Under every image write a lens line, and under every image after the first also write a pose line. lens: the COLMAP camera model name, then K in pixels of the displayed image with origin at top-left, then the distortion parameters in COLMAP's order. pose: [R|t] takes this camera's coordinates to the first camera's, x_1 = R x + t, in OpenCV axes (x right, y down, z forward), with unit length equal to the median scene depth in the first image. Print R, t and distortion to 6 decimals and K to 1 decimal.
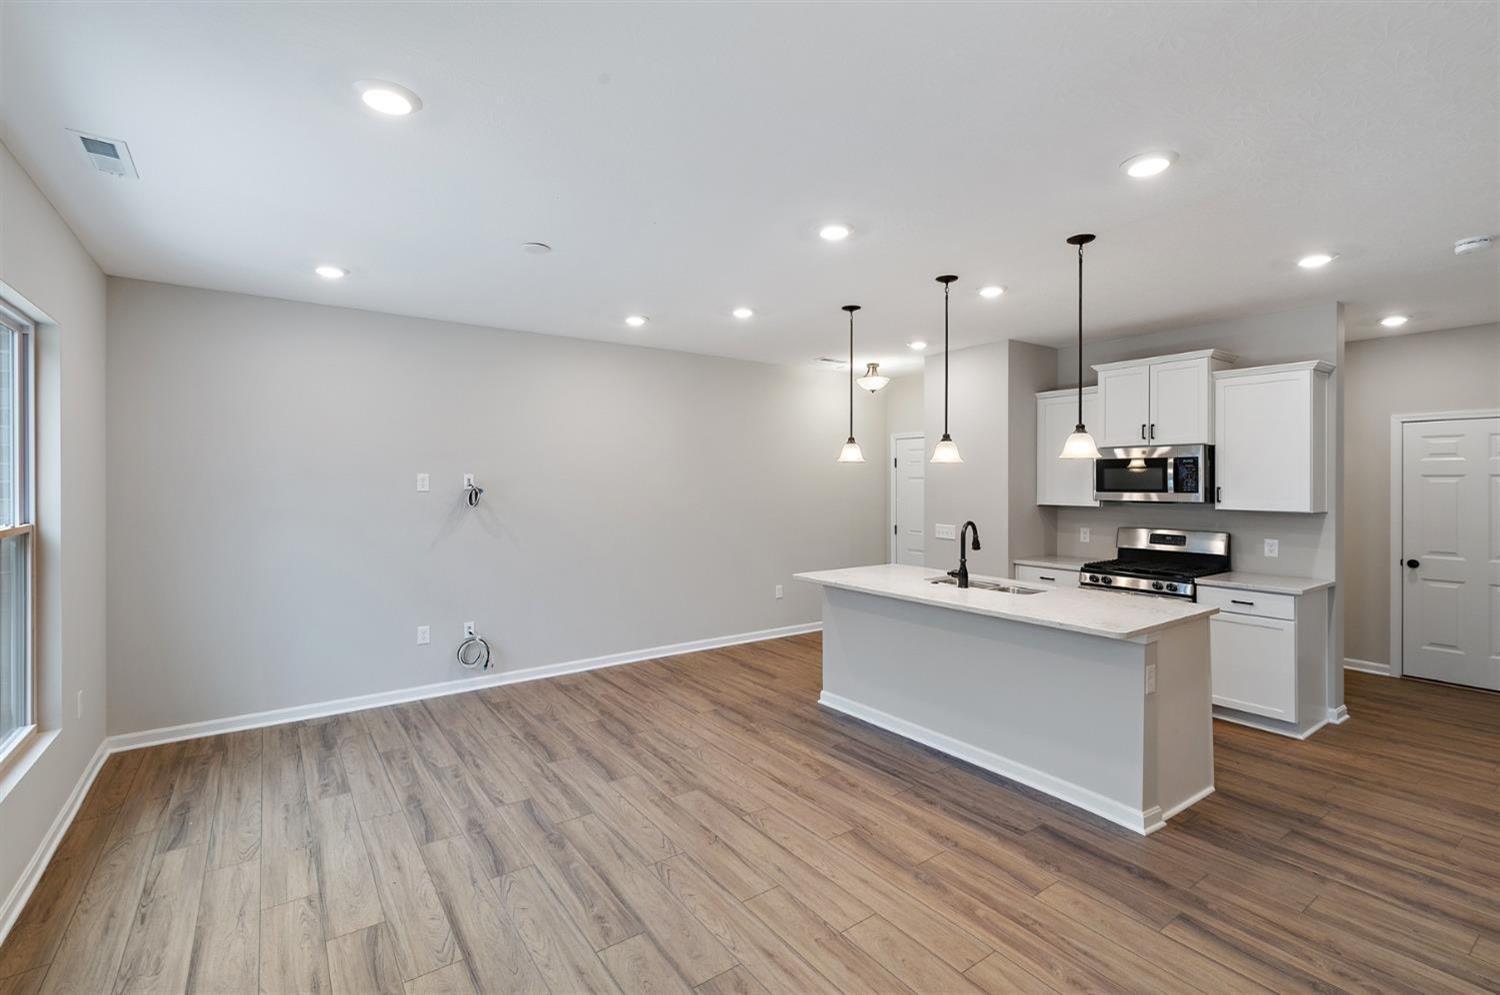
lens RADIAL K [[680.8, 0, 748.1], [0, 680.8, 478.8], [0, 0, 1]] dist [0.013978, -0.004149]
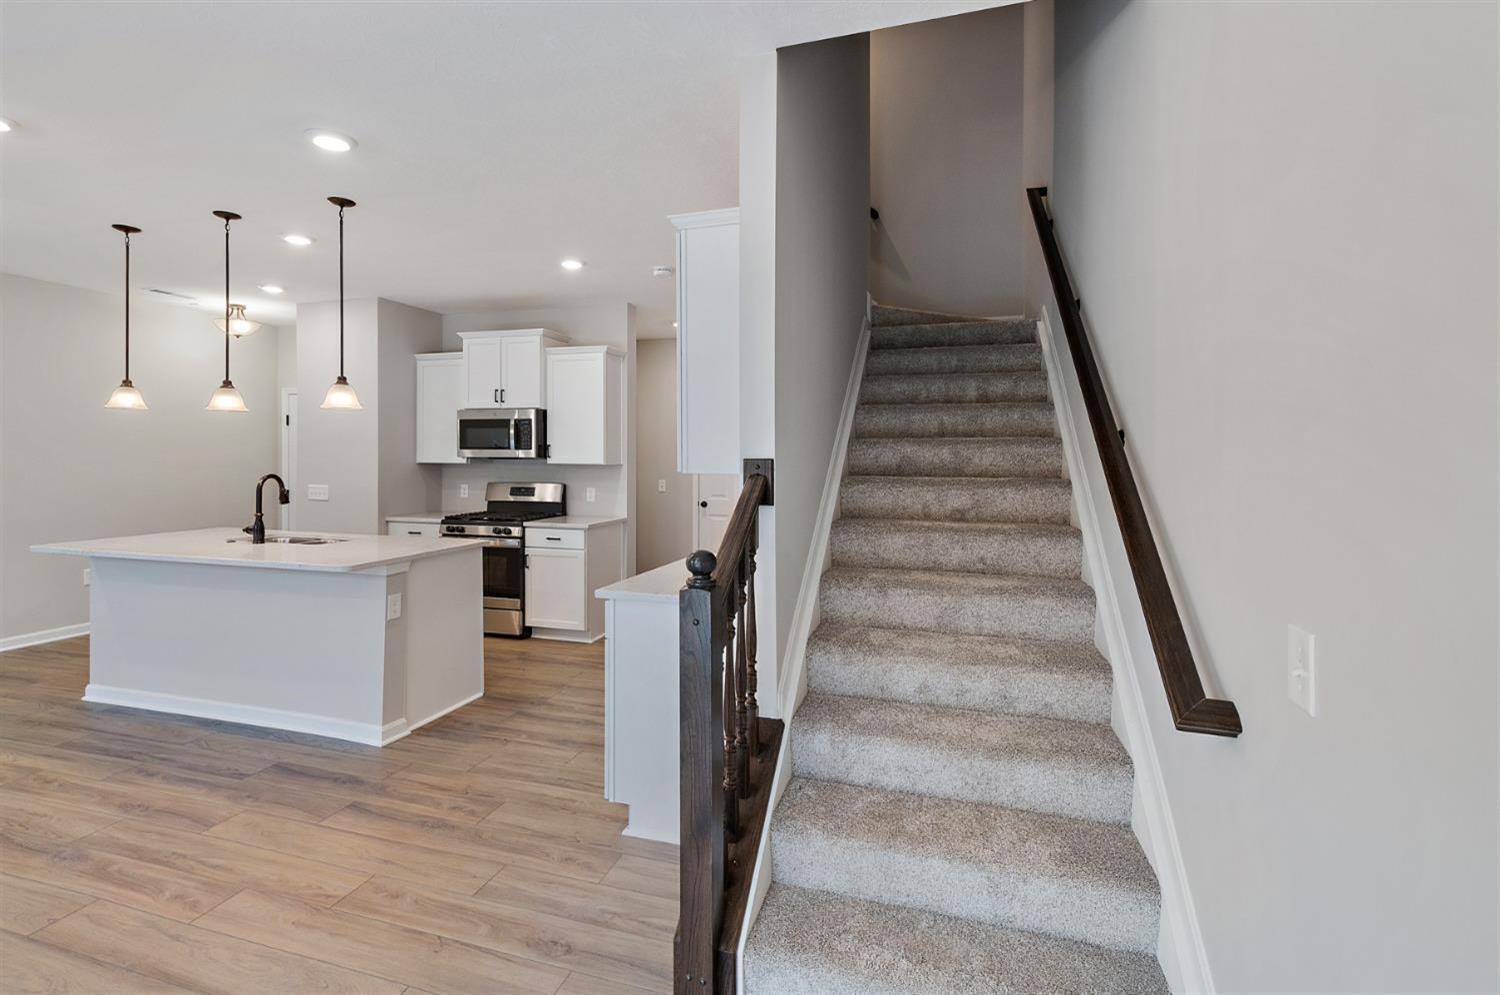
lens RADIAL K [[680.8, 0, 755.7], [0, 680.8, 457.2], [0, 0, 1]] dist [0.013978, -0.004149]
pose [[0.788006, 0.002881, 0.615661, 0.264603], [-0.008937, 0.999937, 0.006759, 0.024697], [-0.615603, -0.010828, 0.787982, -0.180582]]
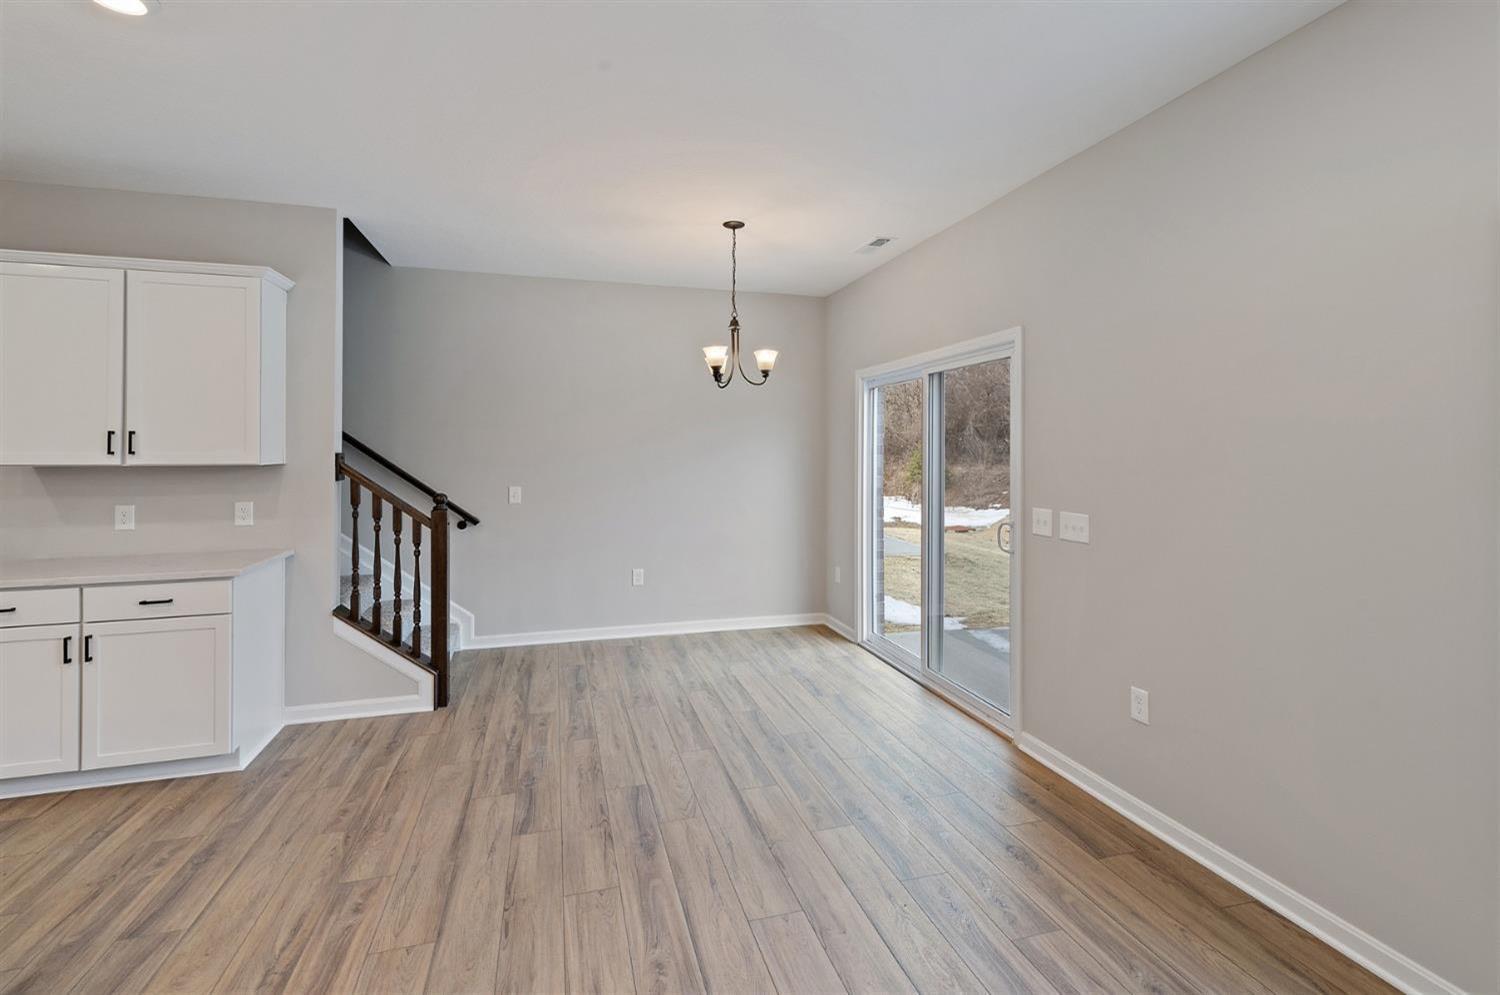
lens RADIAL K [[680.8, 0, 748.6], [0, 680.8, 444.9], [0, 0, 1]] dist [0.013978, -0.004149]
pose [[-0.944976, 0.002862, 0.327128, -0.204768], [-0.001346, 0.999919, -0.012635, 0.029789], [-0.327138, -0.012380, -0.944895, 0.900808]]
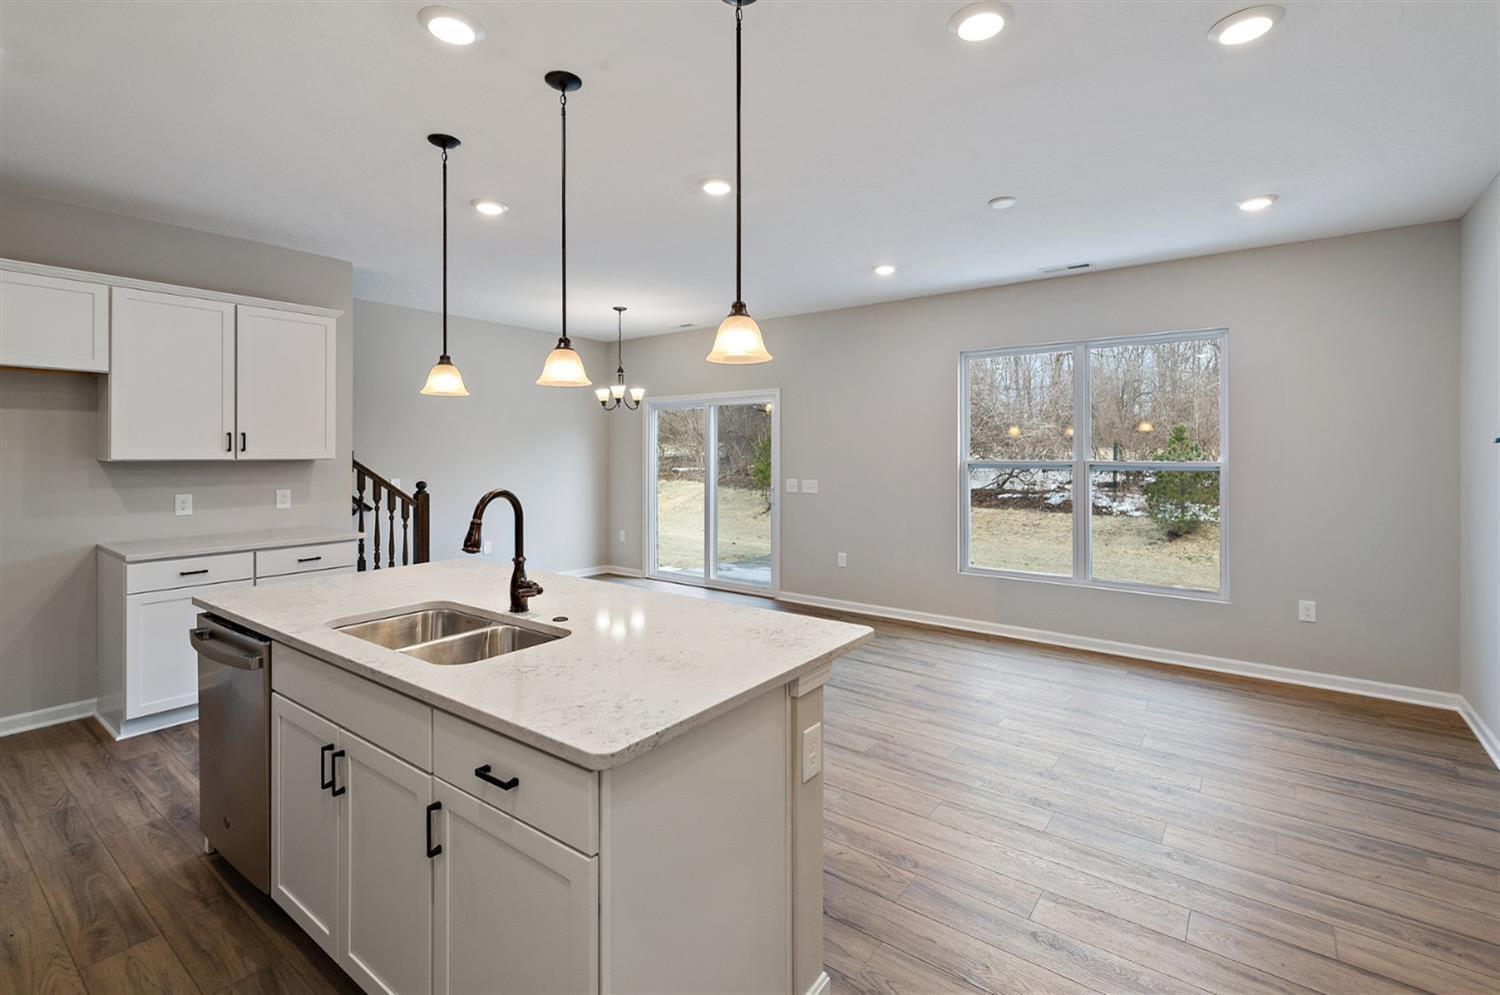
lens RADIAL K [[680.8, 0, 746.9], [0, 680.8, 452.2], [0, 0, 1]] dist [0.013978, -0.004149]
pose [[-0.953974, -0.002868, -0.299877, 0.298918], [-0.001808, 0.999991, -0.003812, 0.035464], [0.299885, -0.003095, -0.953970, 1.522050]]
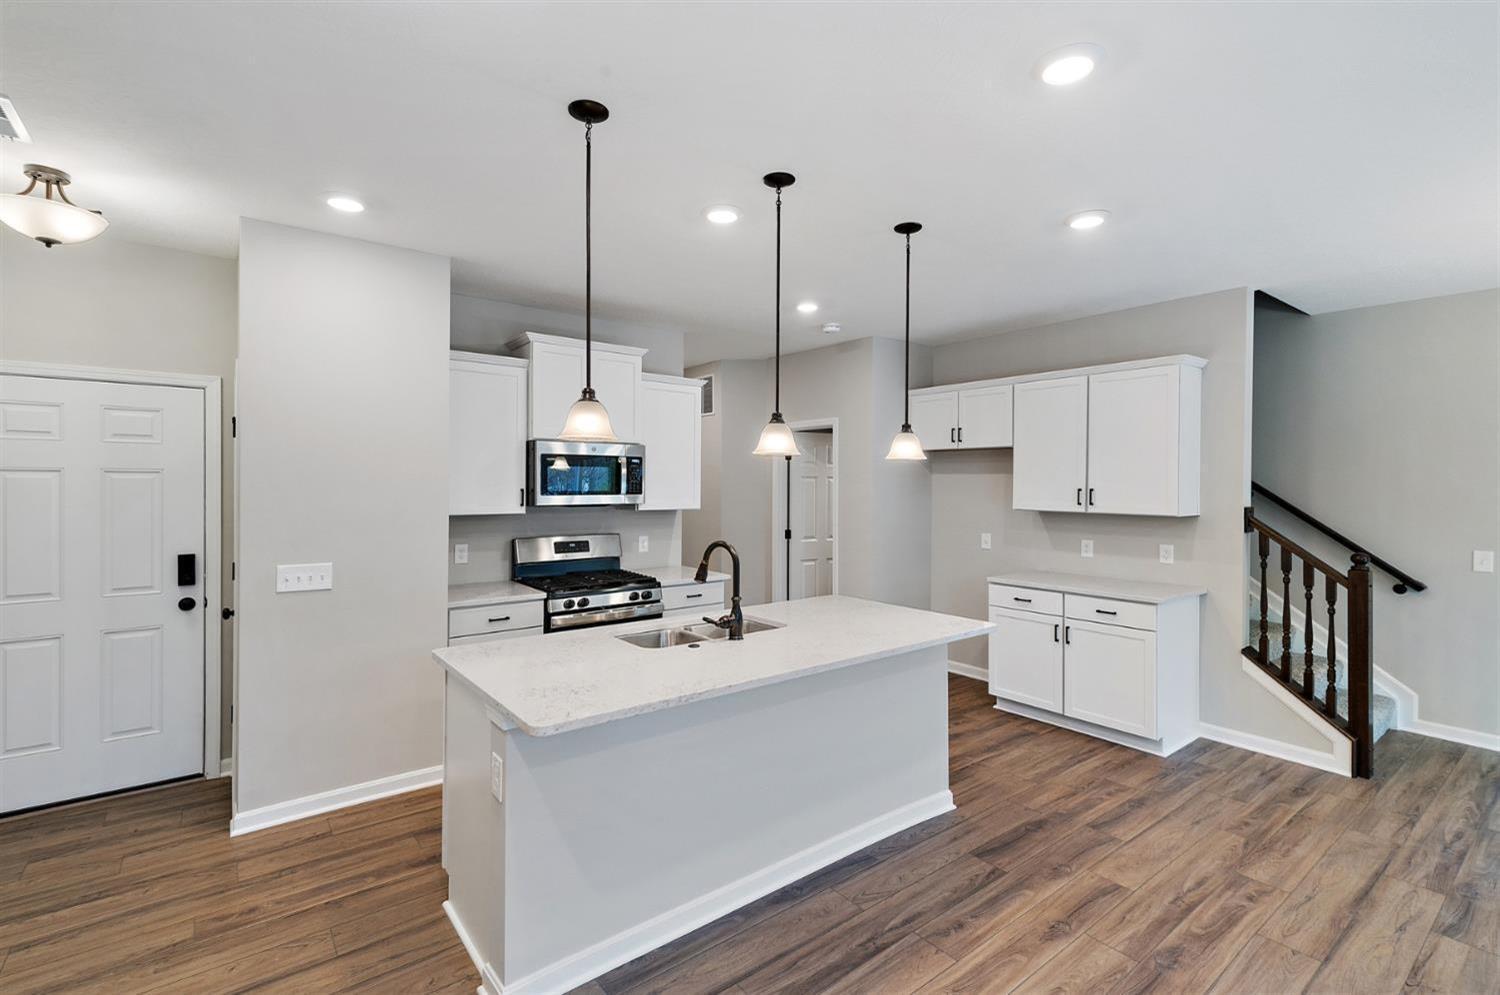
lens RADIAL K [[680.8, 0, 750.0], [0, 680.8, 485.5], [0, 0, 1]] dist [0.013978, -0.004149]
pose [[-0.046043, -0.004821, 0.998928, -0.353232], [-0.010721, 0.999933, 0.004331, 0.002258], [-0.998882, -0.010510, -0.046092, 0.988772]]
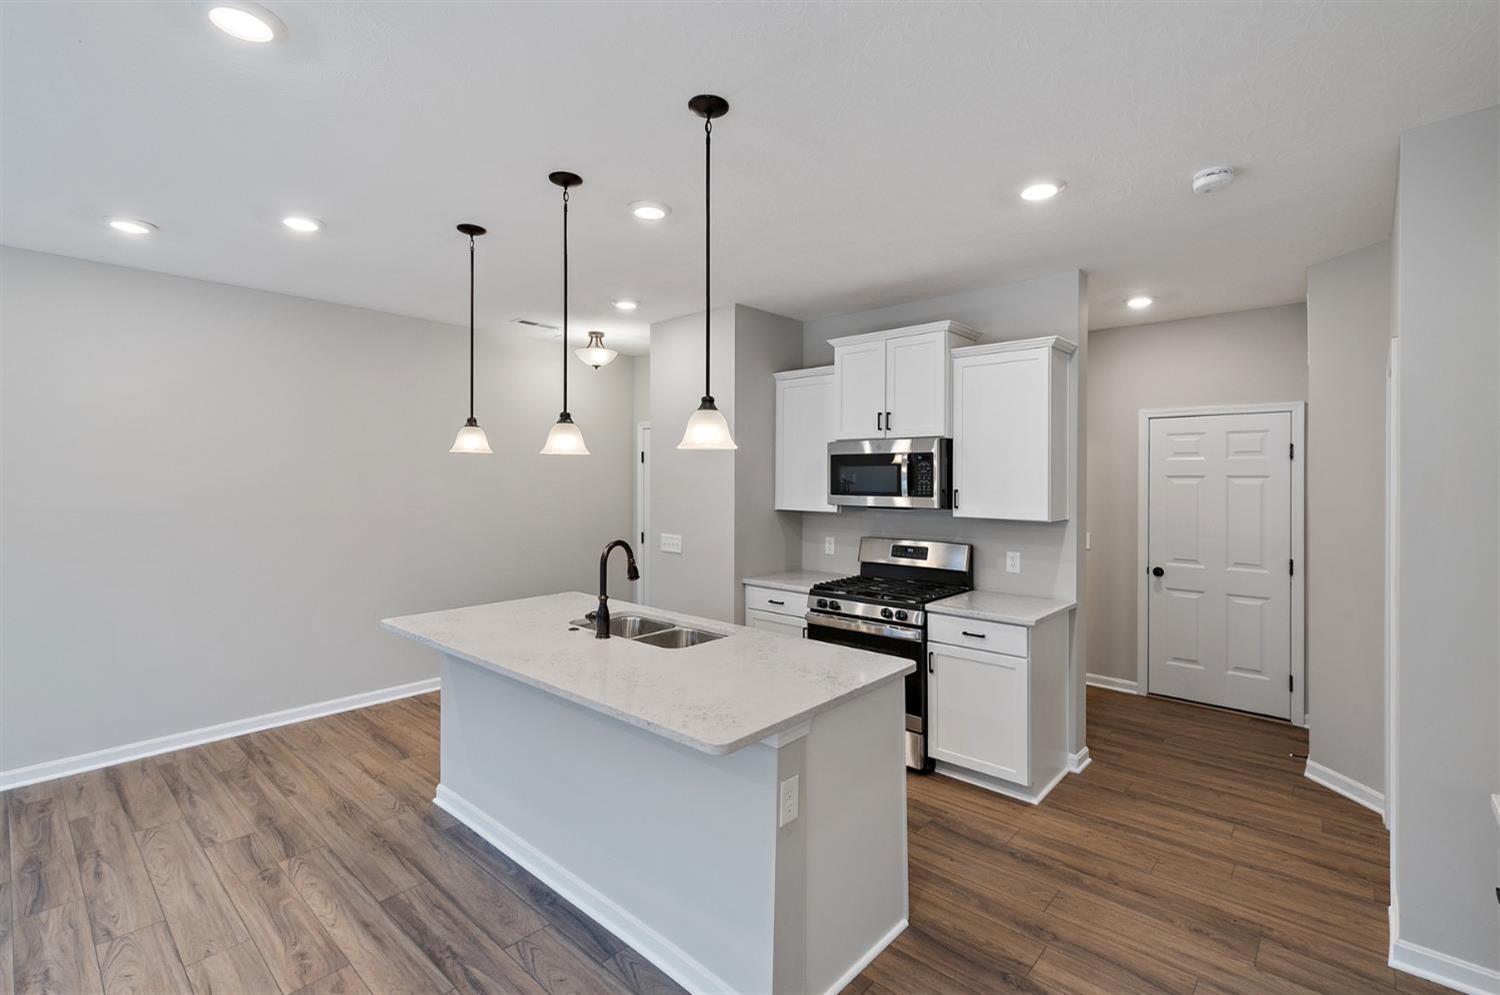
lens RADIAL K [[680.8, 0, 755.7], [0, 680.8, 472.8], [0, 0, 1]] dist [0.013978, -0.004149]
pose [[0.975558, 0.005345, 0.219679, 0.304340], [-0.005019, 0.999985, -0.002041, -0.006025], [-0.219686, 0.000888, 0.975570, 0.285520]]
